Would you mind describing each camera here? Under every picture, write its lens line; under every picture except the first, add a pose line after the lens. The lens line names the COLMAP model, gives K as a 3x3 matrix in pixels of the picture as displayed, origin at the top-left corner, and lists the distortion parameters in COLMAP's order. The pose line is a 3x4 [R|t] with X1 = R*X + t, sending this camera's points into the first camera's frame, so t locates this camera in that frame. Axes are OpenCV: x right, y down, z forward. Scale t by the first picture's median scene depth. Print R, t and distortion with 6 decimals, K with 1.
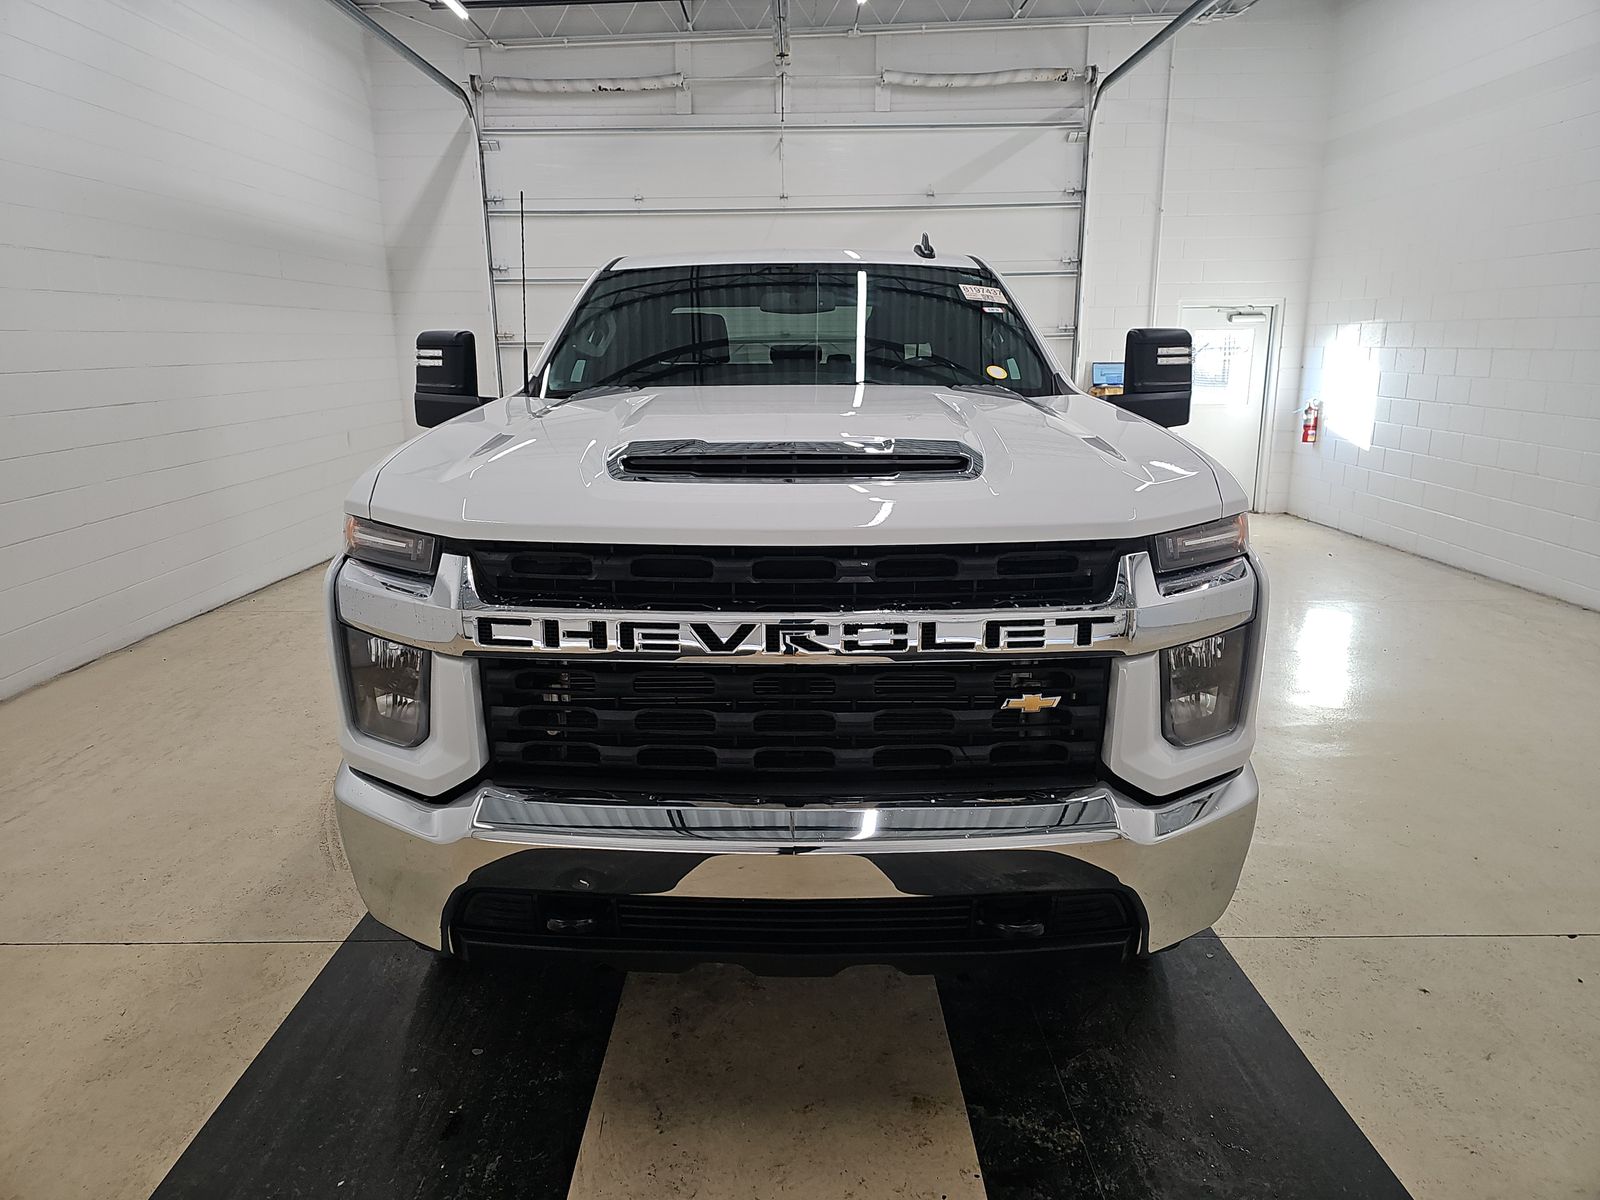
lens RADIAL K [[1044.4, 0, 787.3], [0, 1044.4, 605.8], [0, 0, 1]] dist [0.049797, -0.045966]
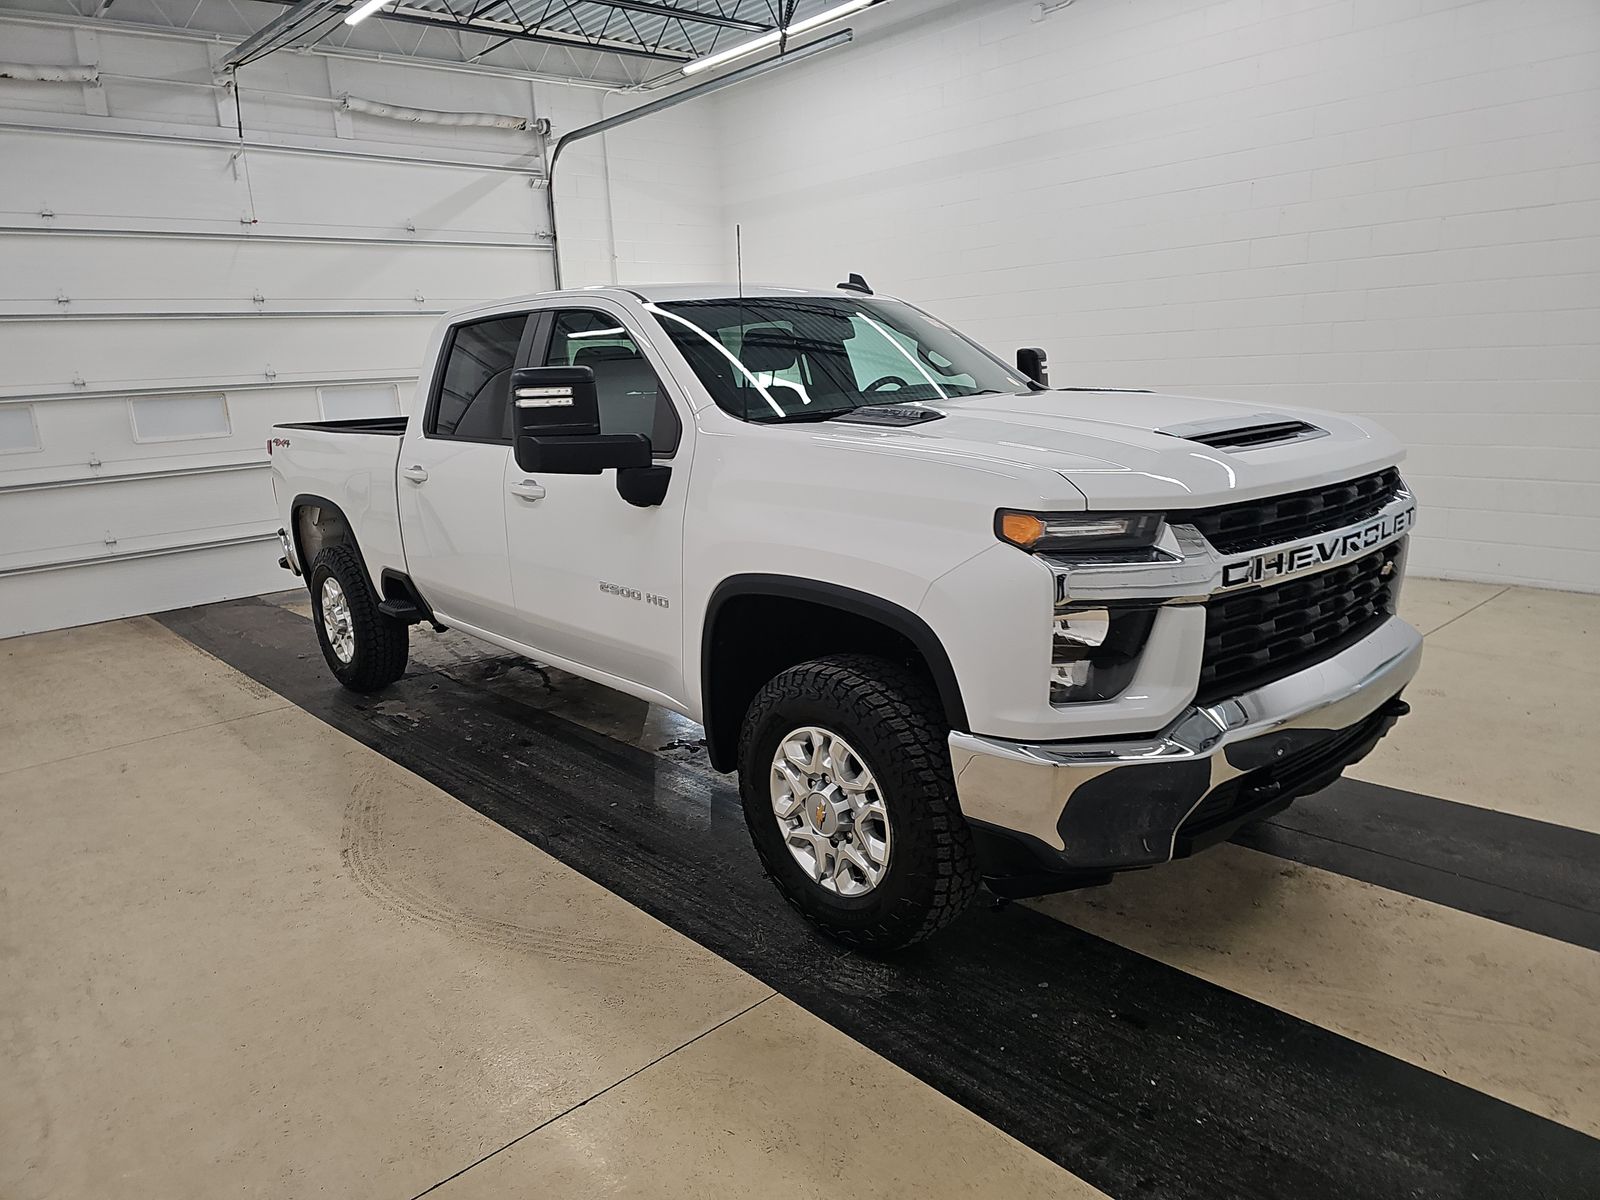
lens RADIAL K [[1069.7, 0, 800.0], [0, 1069.7, 600.0], [0, 0, 1]] dist [0.049717, -0.044766]
pose [[0.745808, -0.169826, 0.644150, -0.298571], [0.199918, 0.979447, 0.026757, -0.016643], [-0.635455, 0.108822, 0.764431, 0.062172]]
